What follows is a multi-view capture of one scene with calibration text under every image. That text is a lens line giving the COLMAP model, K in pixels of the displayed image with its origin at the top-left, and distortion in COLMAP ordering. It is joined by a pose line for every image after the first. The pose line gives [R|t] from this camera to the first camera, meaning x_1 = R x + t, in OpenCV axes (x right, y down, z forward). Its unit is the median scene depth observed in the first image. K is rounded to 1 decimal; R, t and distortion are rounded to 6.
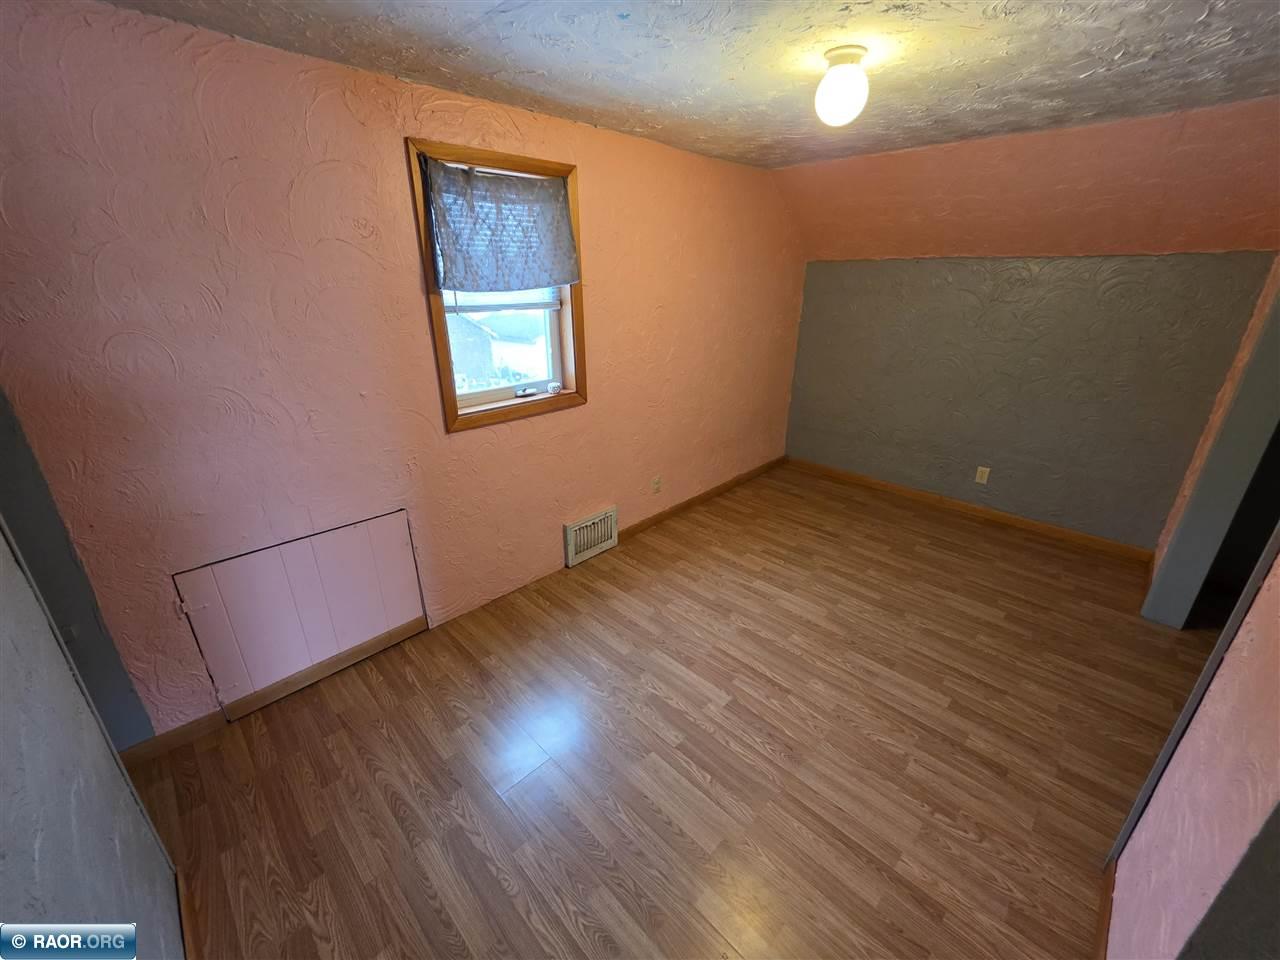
lens RADIAL K [[507.7, 0, 642.3], [0, 507.7, 476.8], [0, 0, 1]] dist [0.000760, -0.000011]
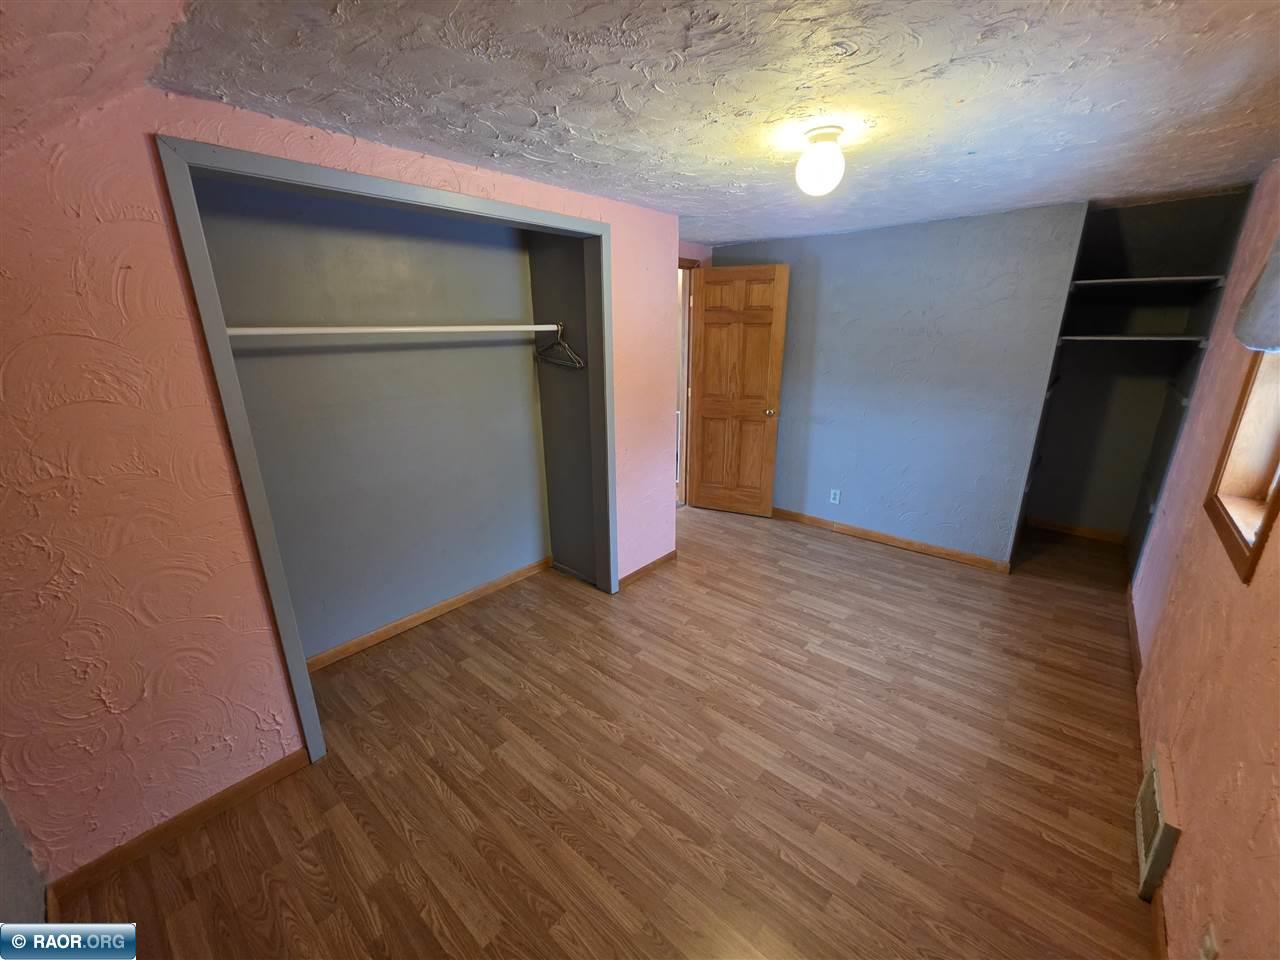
lens RADIAL K [[507.7, 0, 637.2], [0, 507.7, 482.3], [0, 0, 1]] dist [0.000760, -0.000011]
pose [[-0.997990, 0.027324, -0.057187, 0.565233], [-0.014713, 0.777767, 0.628380, -0.591950], [0.061648, 0.627958, -0.775802, 1.460117]]
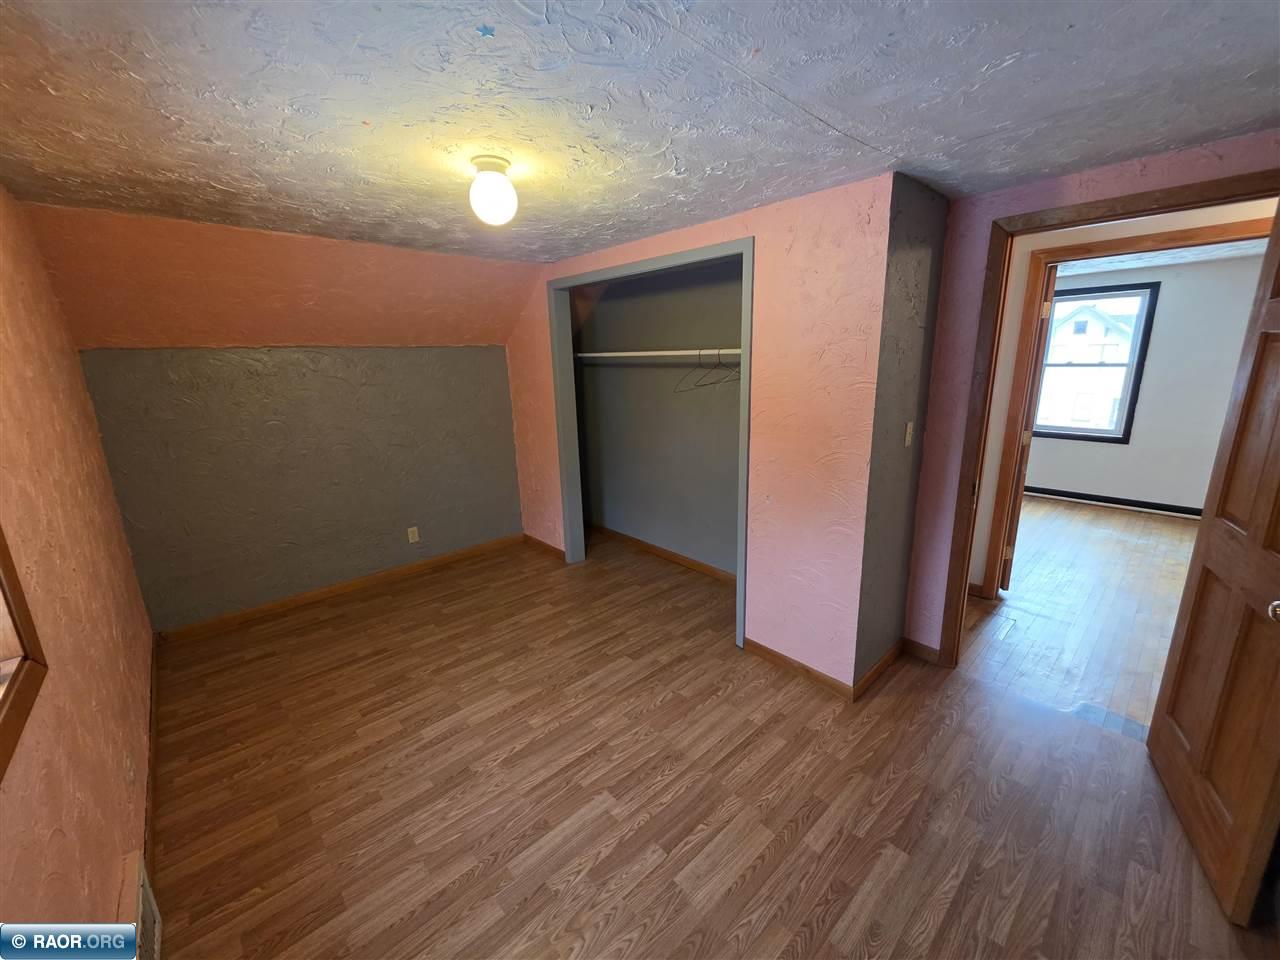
lens RADIAL K [[507.7, 0, 637.5], [0, 507.7, 480.1], [0, 0, 1]] dist [0.000760, -0.000011]
pose [[0.054556, -0.239217, 0.969432, -0.501907], [0.390198, 0.898786, 0.199825, -0.205193], [-0.919113, 0.367369, 0.142376, 0.517786]]
